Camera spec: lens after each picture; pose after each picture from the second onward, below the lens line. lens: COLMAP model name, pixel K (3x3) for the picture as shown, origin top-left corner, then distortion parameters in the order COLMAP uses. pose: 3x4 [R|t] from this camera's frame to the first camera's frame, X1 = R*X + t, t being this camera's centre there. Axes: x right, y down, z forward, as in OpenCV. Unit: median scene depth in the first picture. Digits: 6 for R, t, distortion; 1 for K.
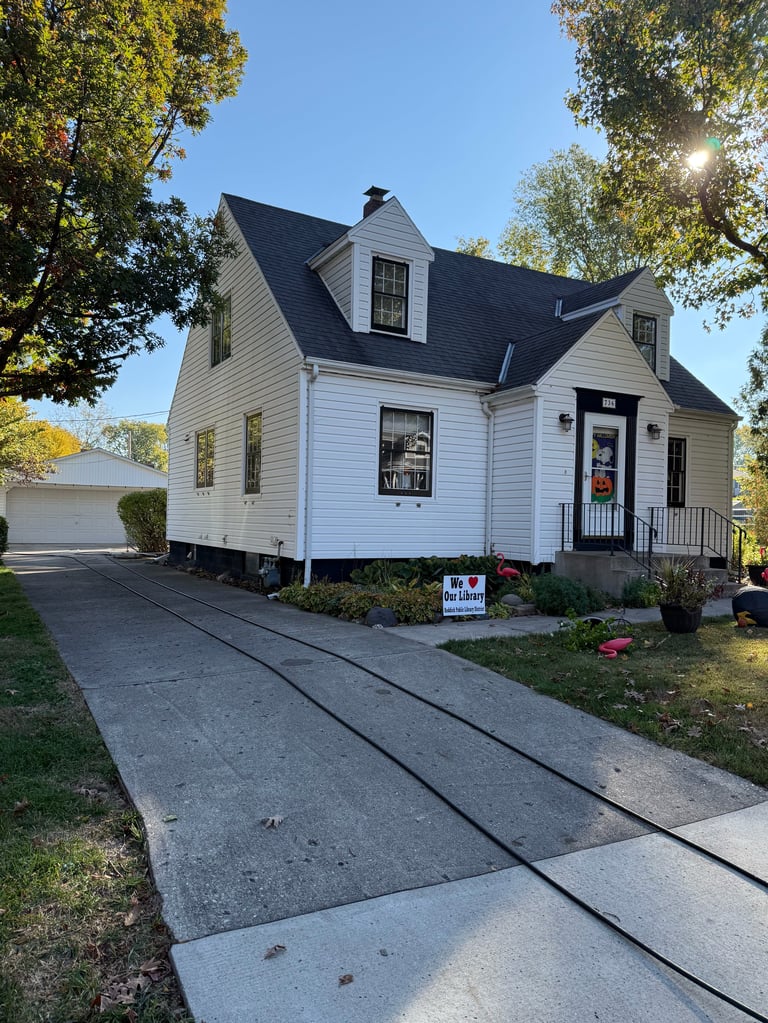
lens RADIAL K [[691.8, 0, 384.0], [0, 691.8, 511.5], [0, 0, 1]] dist [0.110570, -0.132858]
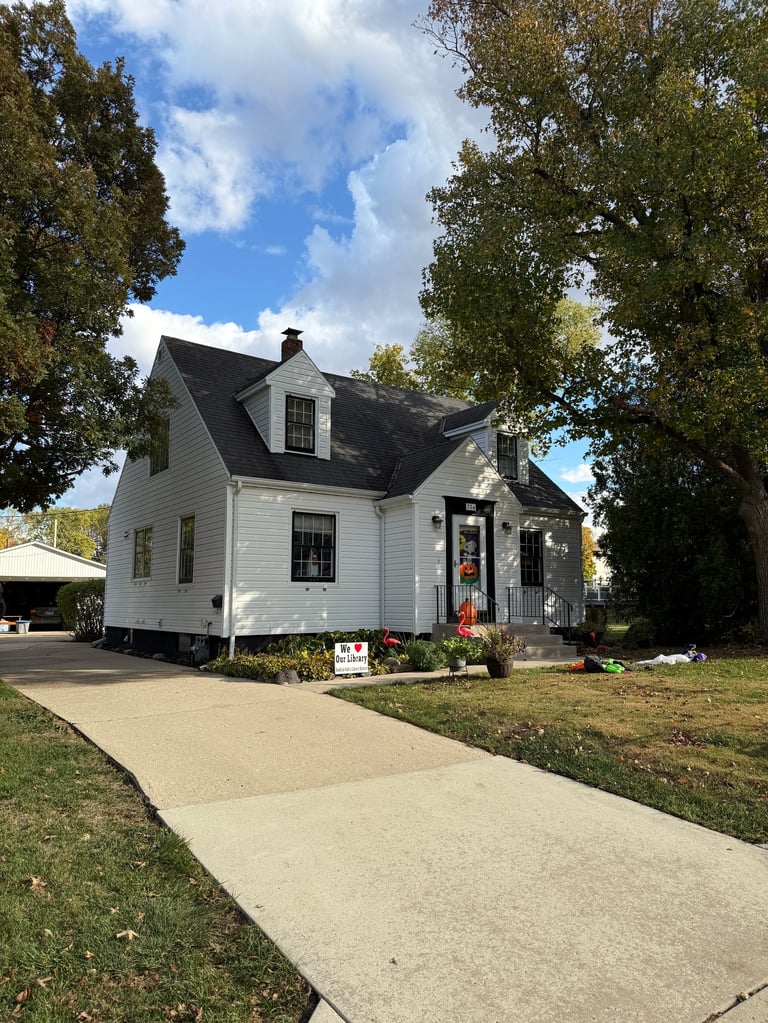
lens RADIAL K [[691.8, 0, 384.0], [0, 691.8, 511.5], [0, 0, 1]] dist [0.110570, -0.132858]
pose [[0.995096, -0.010595, 0.098346, 0.035246], [0.021901, 0.993170, -0.114605, -0.002939], [-0.096460, 0.116197, 0.988531, -0.251561]]
